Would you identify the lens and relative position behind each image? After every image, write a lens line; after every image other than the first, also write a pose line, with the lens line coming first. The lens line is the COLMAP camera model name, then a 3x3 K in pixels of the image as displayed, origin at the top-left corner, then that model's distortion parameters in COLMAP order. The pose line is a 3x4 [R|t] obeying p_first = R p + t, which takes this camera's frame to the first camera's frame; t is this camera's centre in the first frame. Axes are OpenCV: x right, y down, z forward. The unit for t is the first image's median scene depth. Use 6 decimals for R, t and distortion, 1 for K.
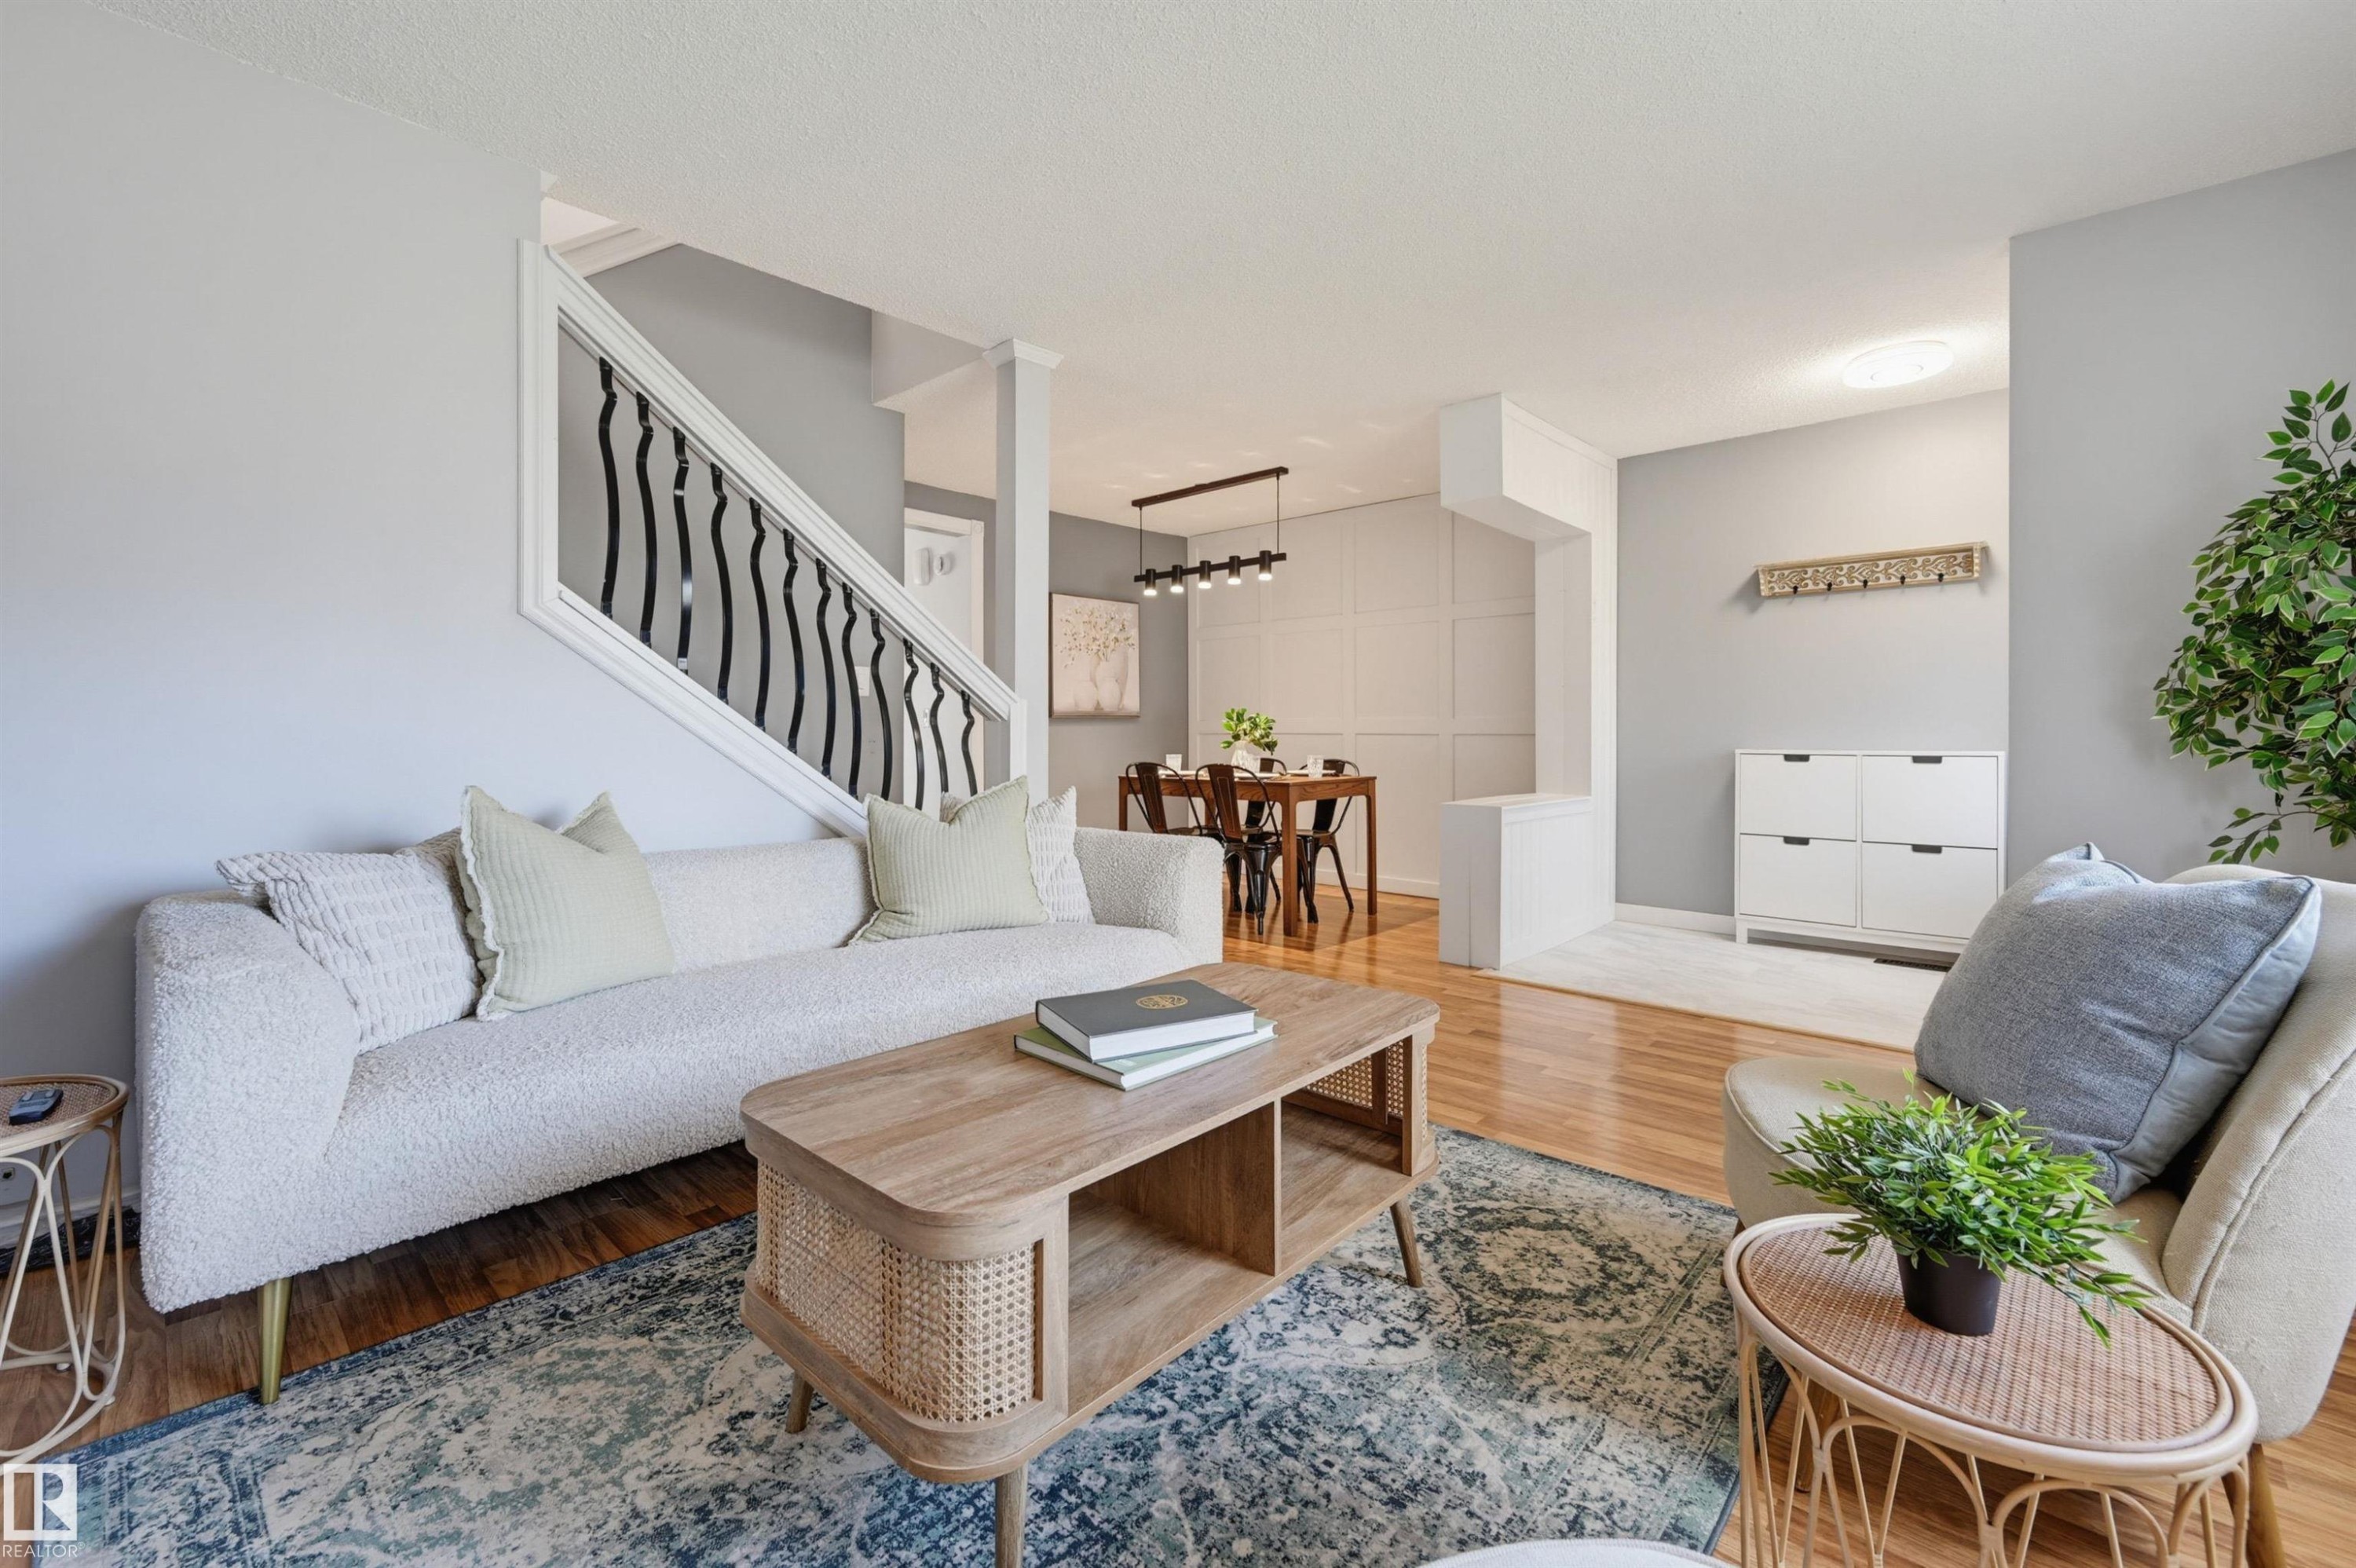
lens RADIAL K [[987.3, 0, 1180.3], [0, 987.3, 737.1], [0, 0, 1]] dist [-0.000272, 0.000002]
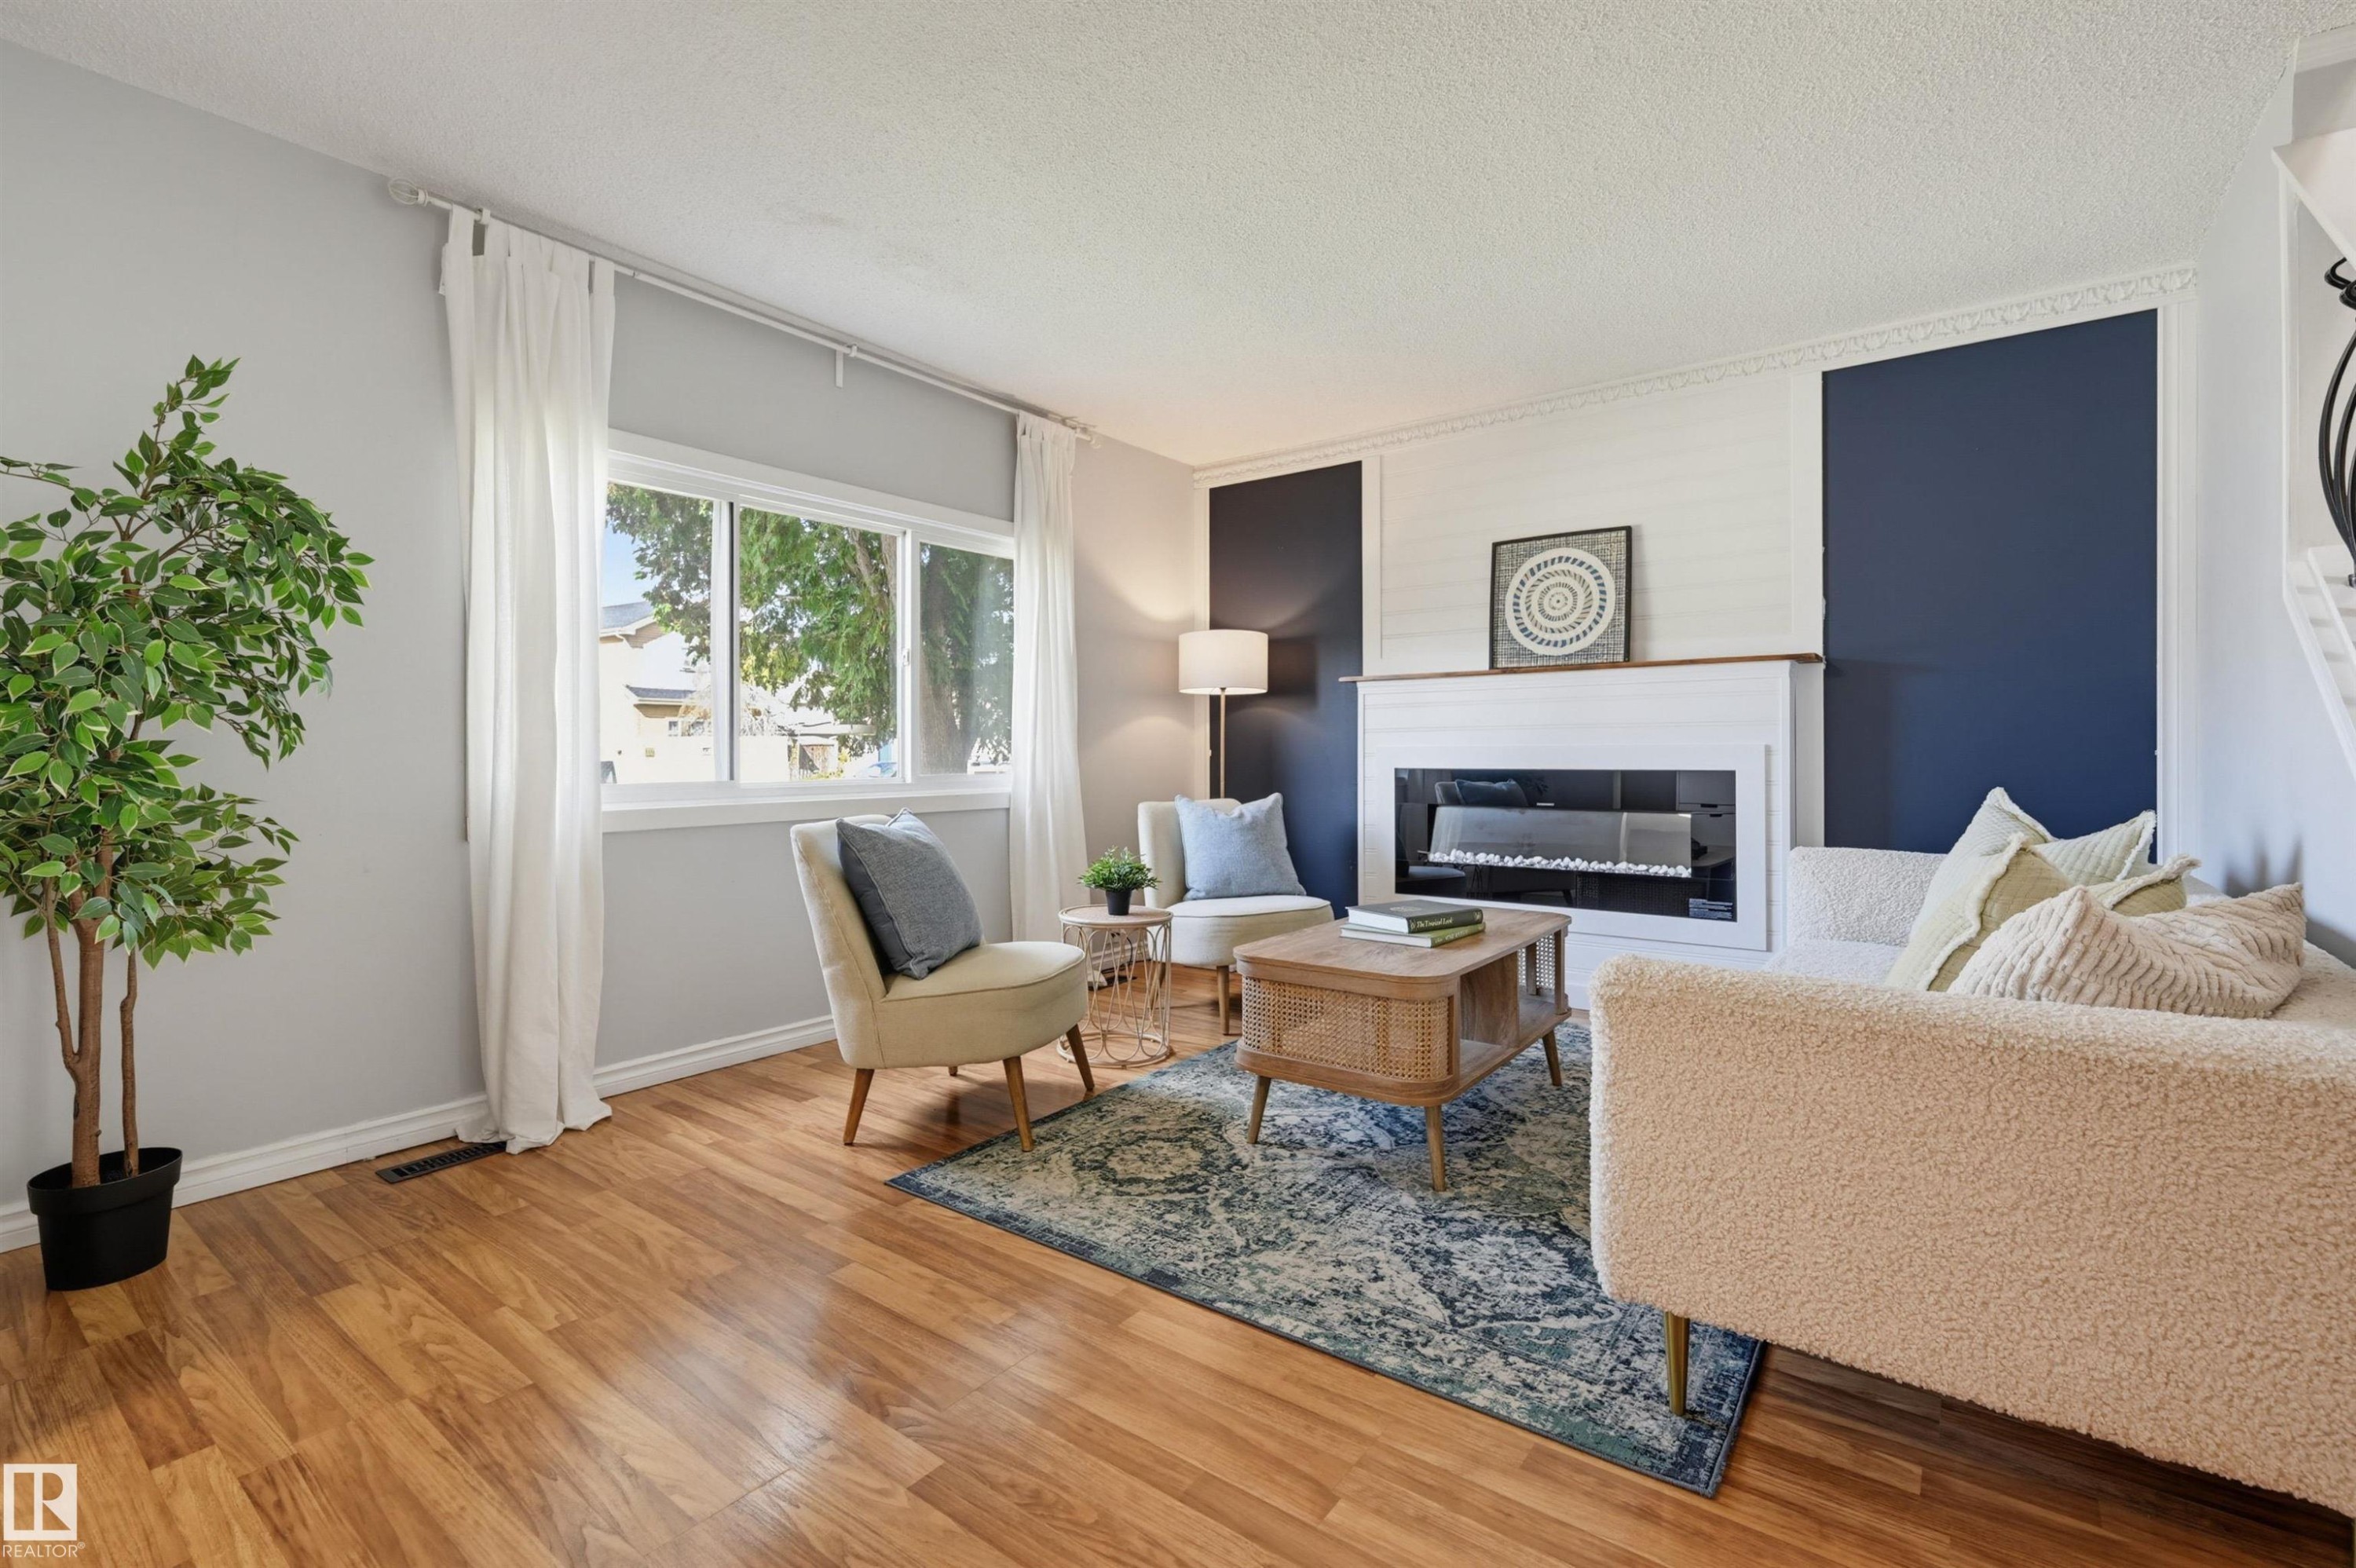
lens RADIAL K [[1054.9, 0, 1162.0], [0, 1054.9, 751.3], [0, 0, 1]] dist [0.001162, 0.000496]
pose [[-0.996264, 0.004672, -0.086229, 0.456673], [0.004265, 0.999979, 0.004910, -0.008995], [0.086250, 0.004524, -0.996263, 2.300421]]
